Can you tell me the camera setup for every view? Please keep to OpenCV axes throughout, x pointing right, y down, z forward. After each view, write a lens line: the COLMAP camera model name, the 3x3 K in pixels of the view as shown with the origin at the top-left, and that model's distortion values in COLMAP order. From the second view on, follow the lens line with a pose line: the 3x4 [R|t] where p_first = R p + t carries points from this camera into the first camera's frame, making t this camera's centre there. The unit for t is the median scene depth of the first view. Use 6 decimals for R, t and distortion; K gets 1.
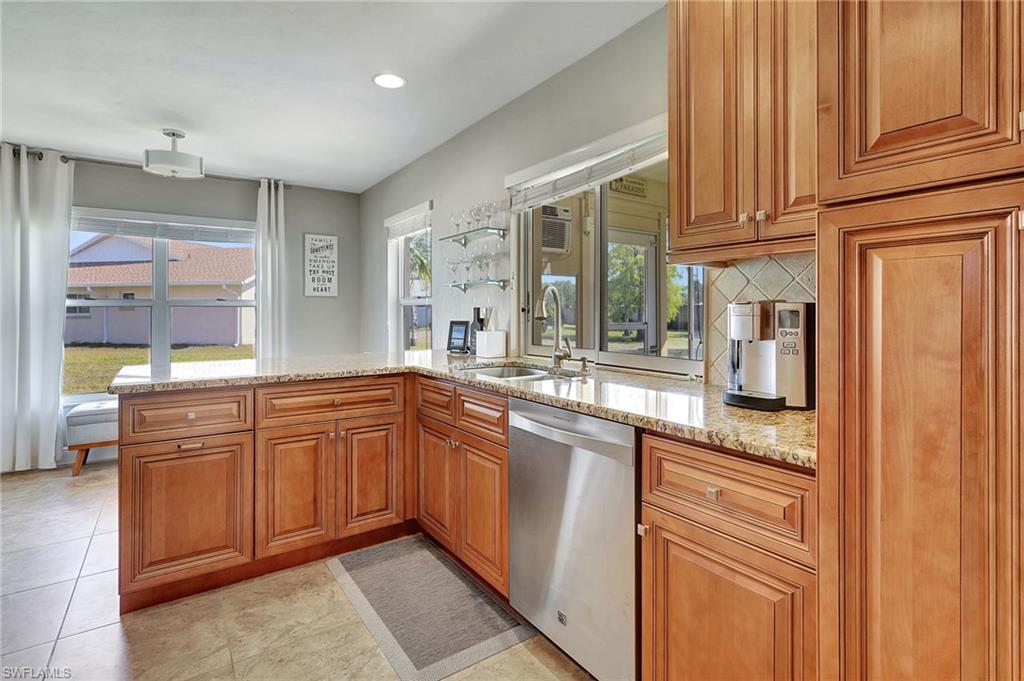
lens RADIAL K [[491.2, 0, 506.8], [0, 491.2, 310.6], [0, 0, 1]] dist [-0.003412, -0.000437]
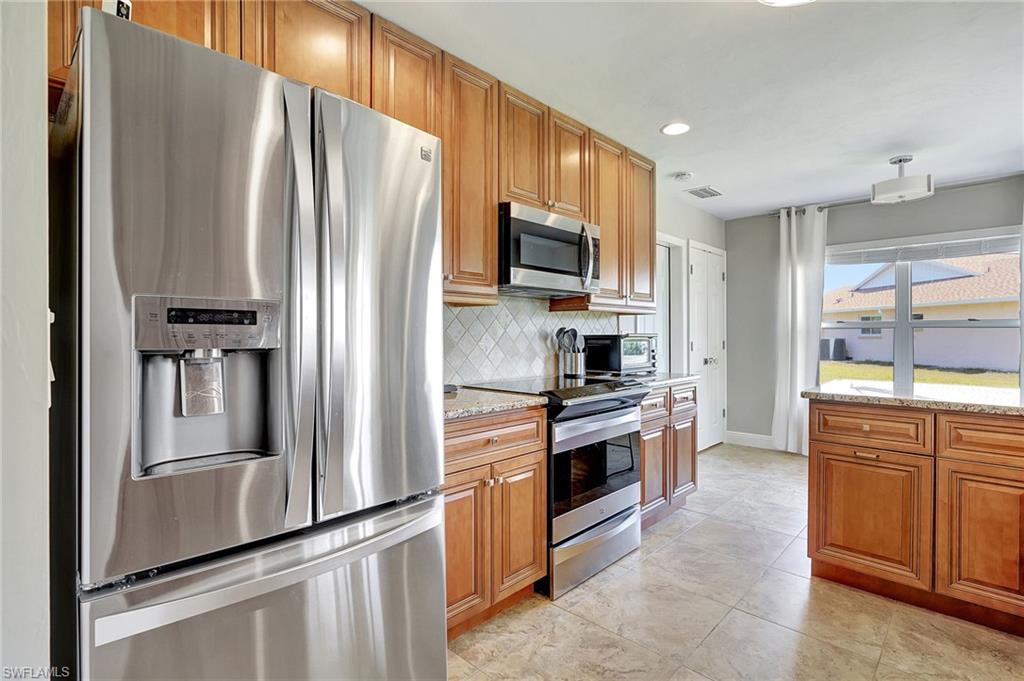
lens RADIAL K [[485.9, 0, 520.6], [0, 485.9, 334.1], [0, 0, 1]] dist [-0.001747, -0.000271]
pose [[0.208732, 0.002387, -0.977970, 0.238461], [0.002877, 0.999991, 0.003055, -0.001301], [0.977969, -0.003451, 0.208723, 0.011571]]
